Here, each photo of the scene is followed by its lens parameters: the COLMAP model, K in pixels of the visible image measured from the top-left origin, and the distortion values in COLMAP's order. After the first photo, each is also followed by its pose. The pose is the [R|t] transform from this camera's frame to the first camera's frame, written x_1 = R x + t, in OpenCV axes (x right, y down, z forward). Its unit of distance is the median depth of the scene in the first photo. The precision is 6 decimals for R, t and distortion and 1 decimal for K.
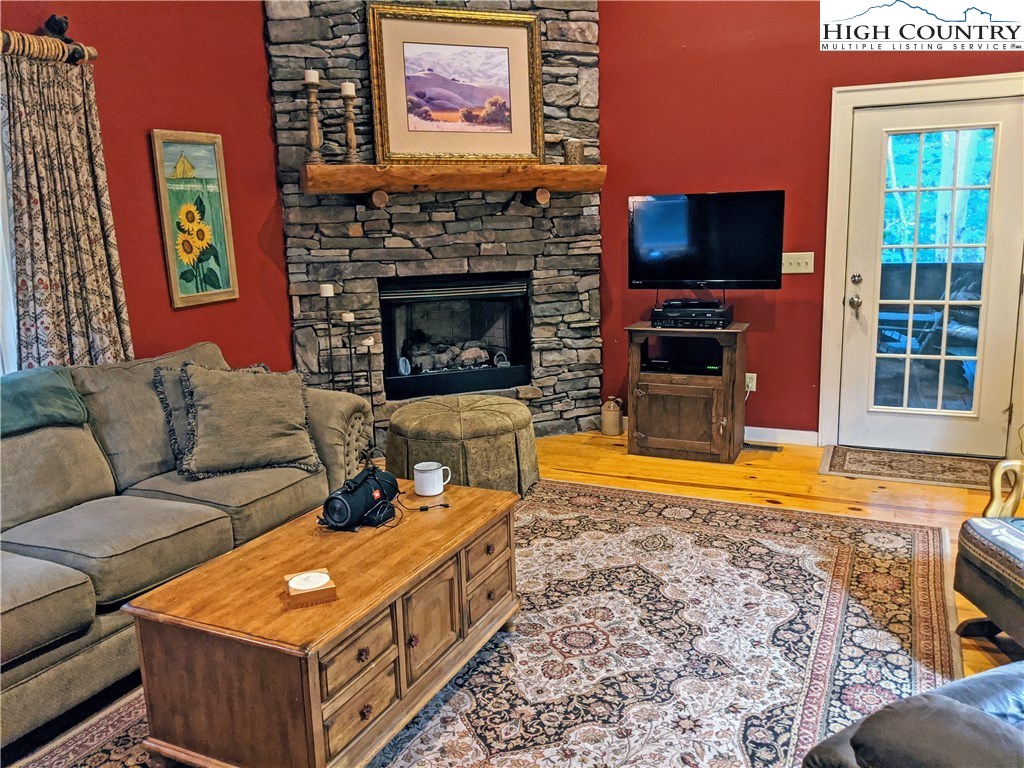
lens RADIAL K [[804.8, 0, 508.5], [0, 804.8, 393.8], [0, 0, 1]] dist [0.116482, -0.295876]
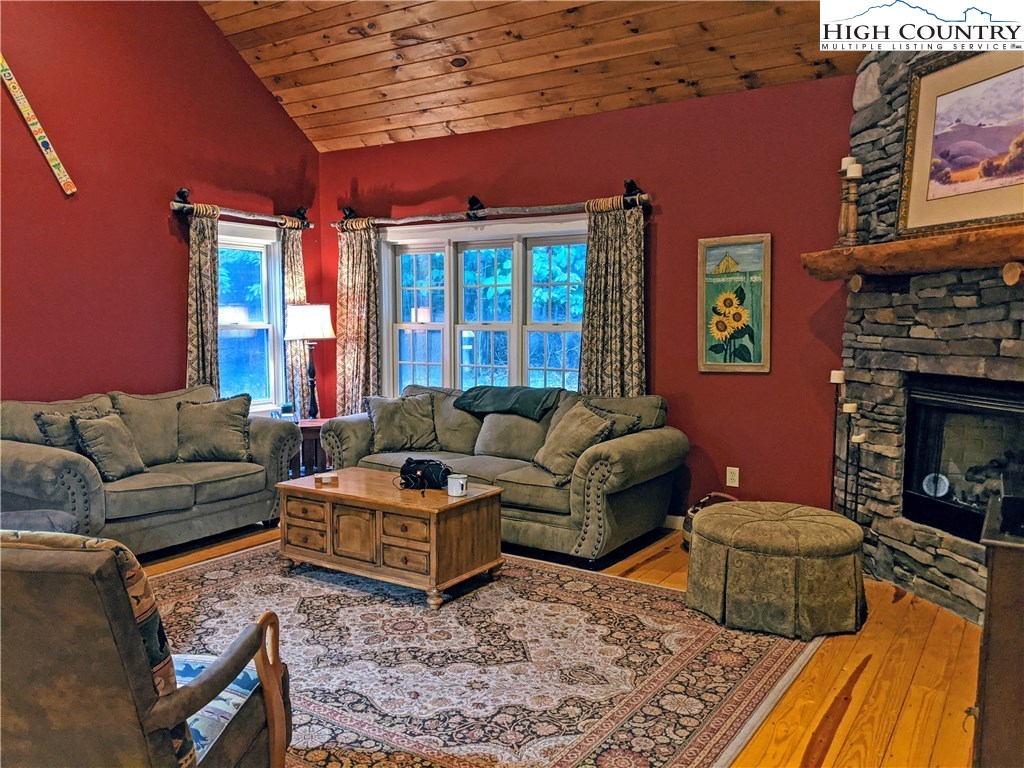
lens RADIAL K [[815.3, 0, 511.6], [0, 815.3, 386.6], [0, 0, 1]] dist [0.084240, -0.144894]
pose [[-0.145169, 0.116499, -0.982524, 0.790678], [-0.193389, 0.970549, 0.143652, -0.180590], [0.970323, 0.210863, -0.118364, 0.736116]]
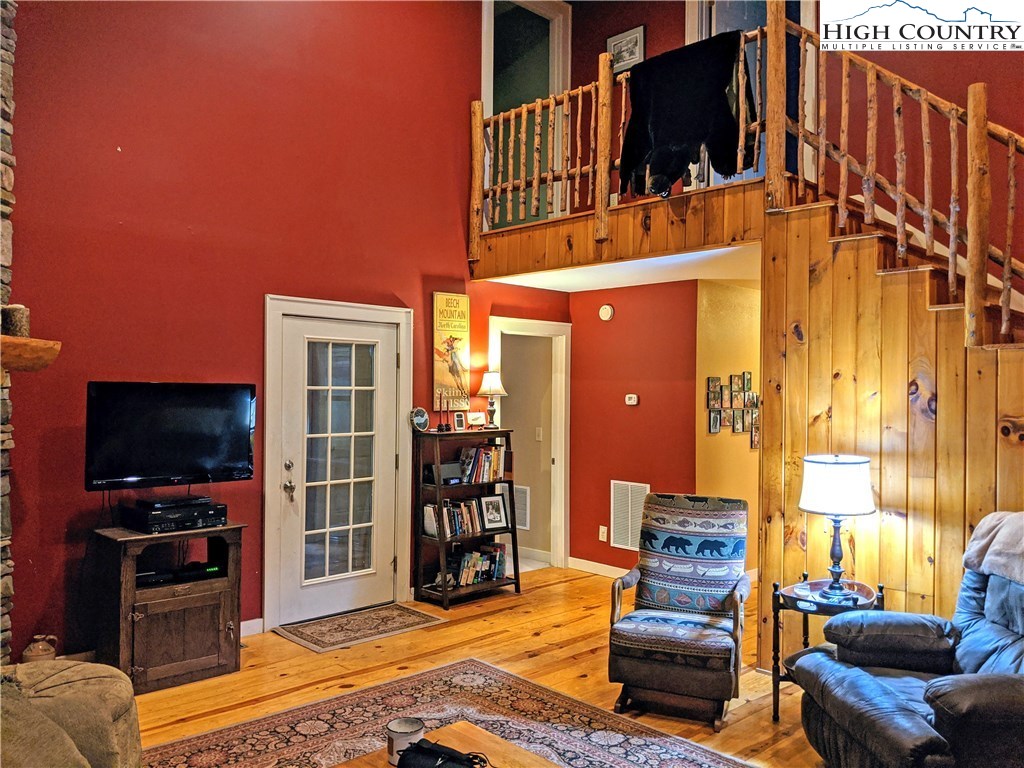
lens RADIAL K [[815.3, 0, 511.6], [0, 815.3, 386.6], [0, 0, 1]] dist [0.084240, -0.144894]
pose [[0.362579, 0.037641, 0.931193, -0.502443], [0.166453, 0.980502, -0.104446, -0.081791], [-0.916968, 0.192869, 0.349244, 0.327142]]
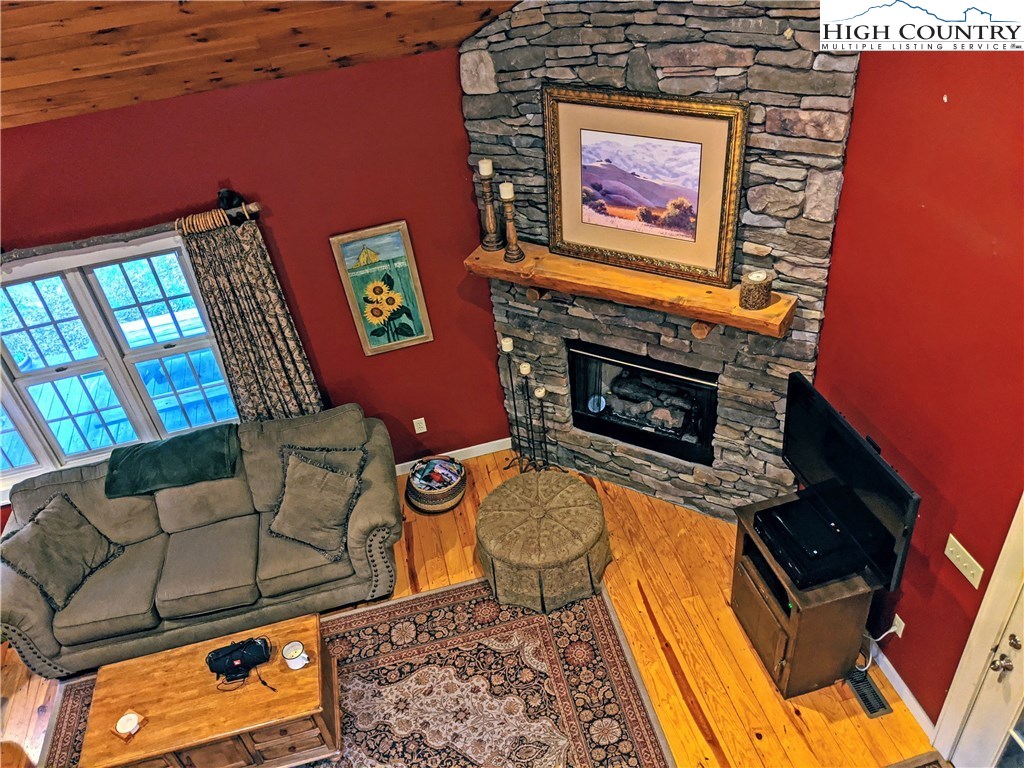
lens RADIAL K [[795.9, 0, 524.8], [0, 795.9, 400.4], [0, 0, 1]] dist [0.094199, -0.263299]
pose [[0.625845, 0.455028, -0.633456, 0.508216], [-0.076371, 0.844028, 0.530834, -0.635029], [0.776199, -0.283842, 0.562982, 0.383958]]
